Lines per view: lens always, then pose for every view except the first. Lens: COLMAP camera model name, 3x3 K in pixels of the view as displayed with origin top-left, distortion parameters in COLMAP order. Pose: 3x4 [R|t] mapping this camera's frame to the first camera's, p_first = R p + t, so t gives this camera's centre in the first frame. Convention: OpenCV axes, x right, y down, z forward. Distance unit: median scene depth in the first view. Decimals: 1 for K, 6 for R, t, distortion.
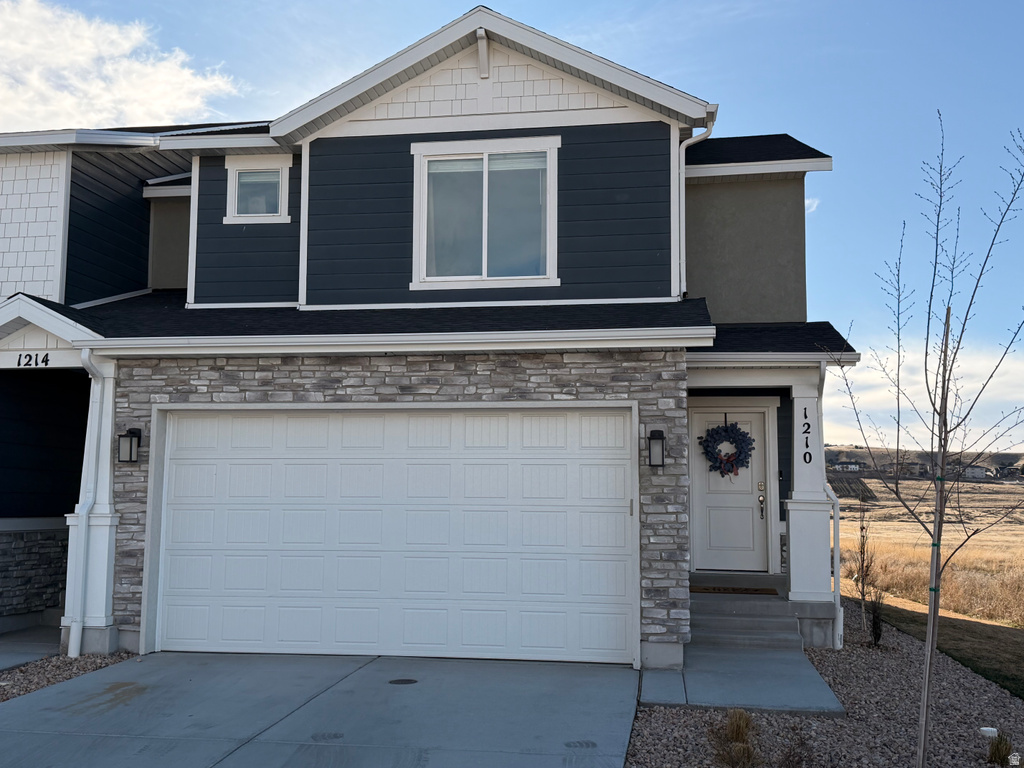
lens RADIAL K [[1057.4, 0, 512.0], [0, 1057.4, 384.0], [0, 0, 1]] dist [0.160750, -0.355267]
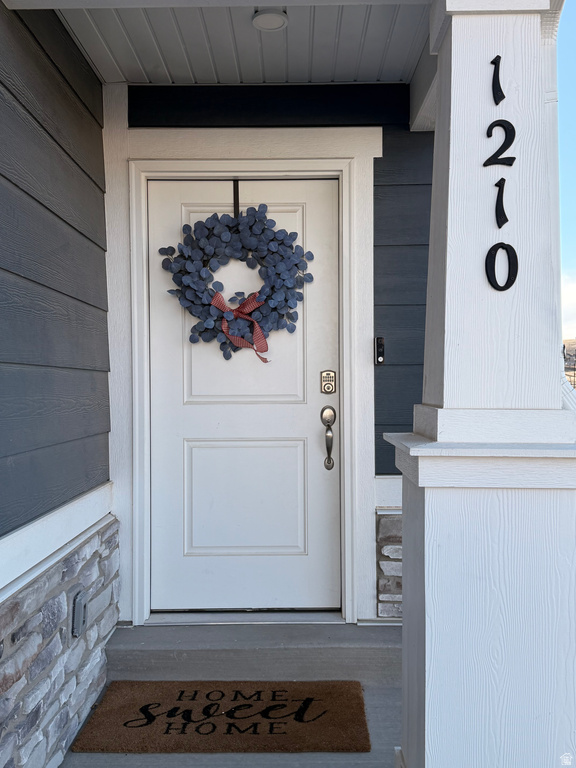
lens RADIAL K [[793.0, 0, 288.0], [0, 793.0, 384.0], [0, 0, 1]] dist [0.160750, -0.355267]
pose [[0.988674, -0.014412, 0.149389, 0.178449], [-0.002067, 0.993977, 0.109573, 0.066552], [-0.150068, -0.108641, 0.982689, 0.730720]]
